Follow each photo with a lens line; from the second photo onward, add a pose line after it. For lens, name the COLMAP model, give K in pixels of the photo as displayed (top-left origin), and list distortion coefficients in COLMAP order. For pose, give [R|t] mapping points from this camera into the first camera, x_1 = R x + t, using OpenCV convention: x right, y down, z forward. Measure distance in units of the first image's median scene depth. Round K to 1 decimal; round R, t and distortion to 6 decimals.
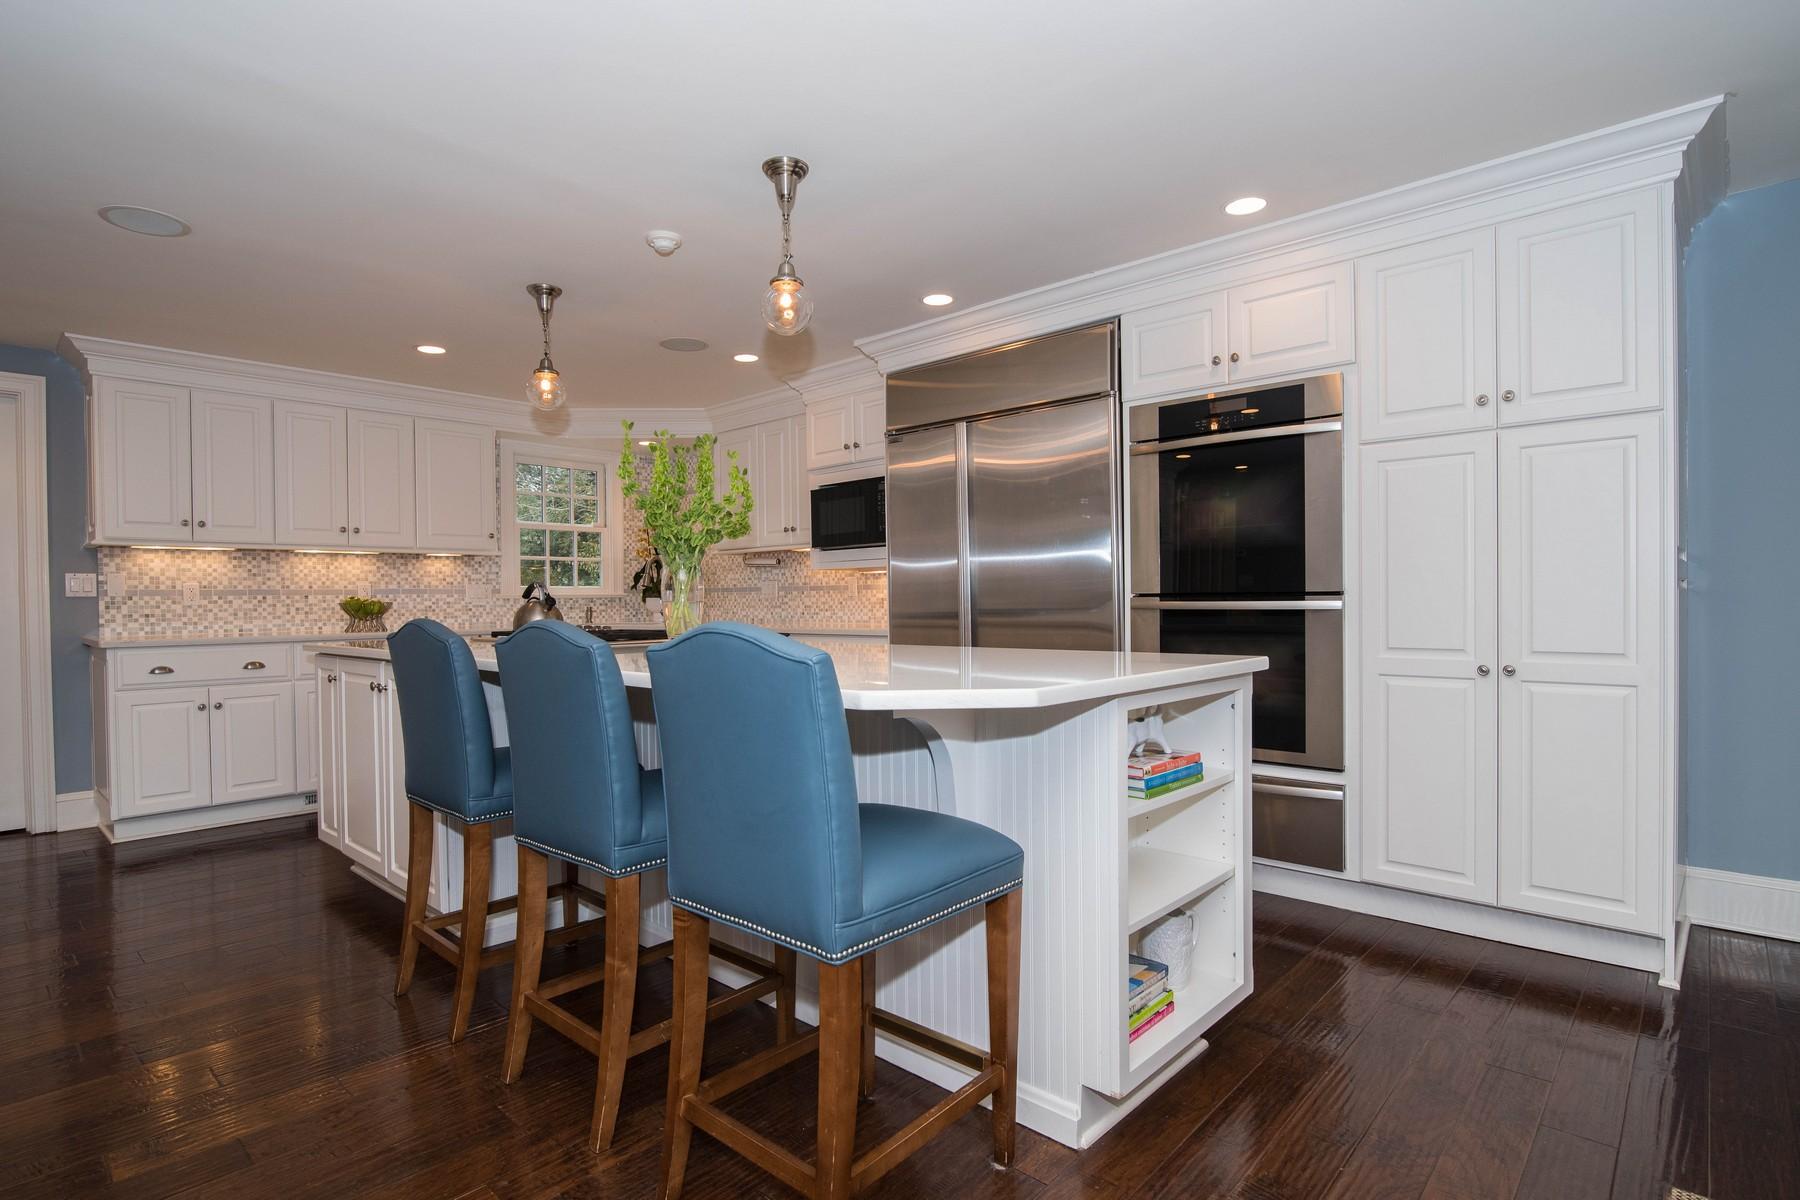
lens RADIAL K [[903.1, 0, 901.8], [0, 903.1, 599.5], [0, 0, 1]] dist [-0.001252, -0.000104]
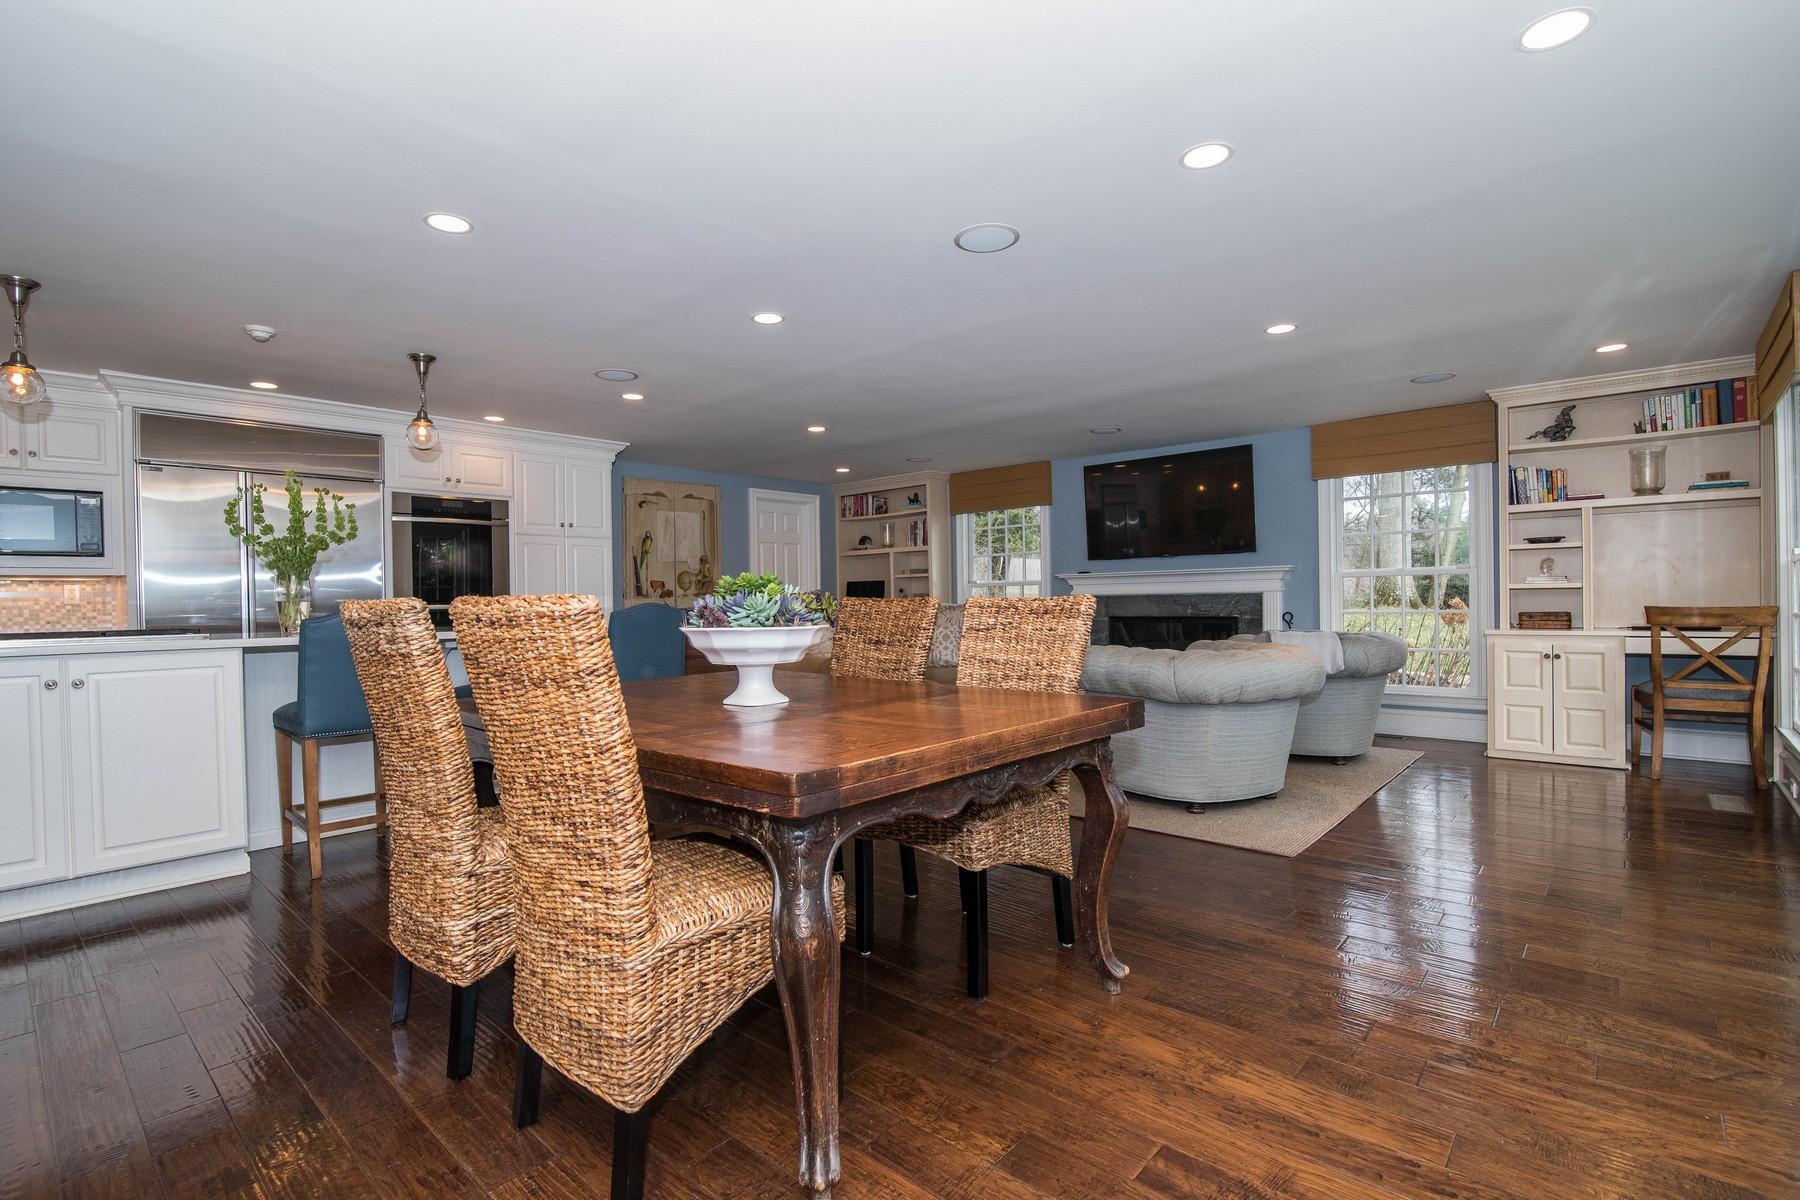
lens RADIAL K [[833.3, 0, 894.0], [0, 833.3, 602.2], [0, 0, 1]] dist [-0.014726, -0.001001]
pose [[-0.010531, 0.009793, 0.999897, -1.150277], [0.018634, 0.999780, -0.009596, 0.025613], [-0.999771, 0.018531, -0.010711, 0.062857]]
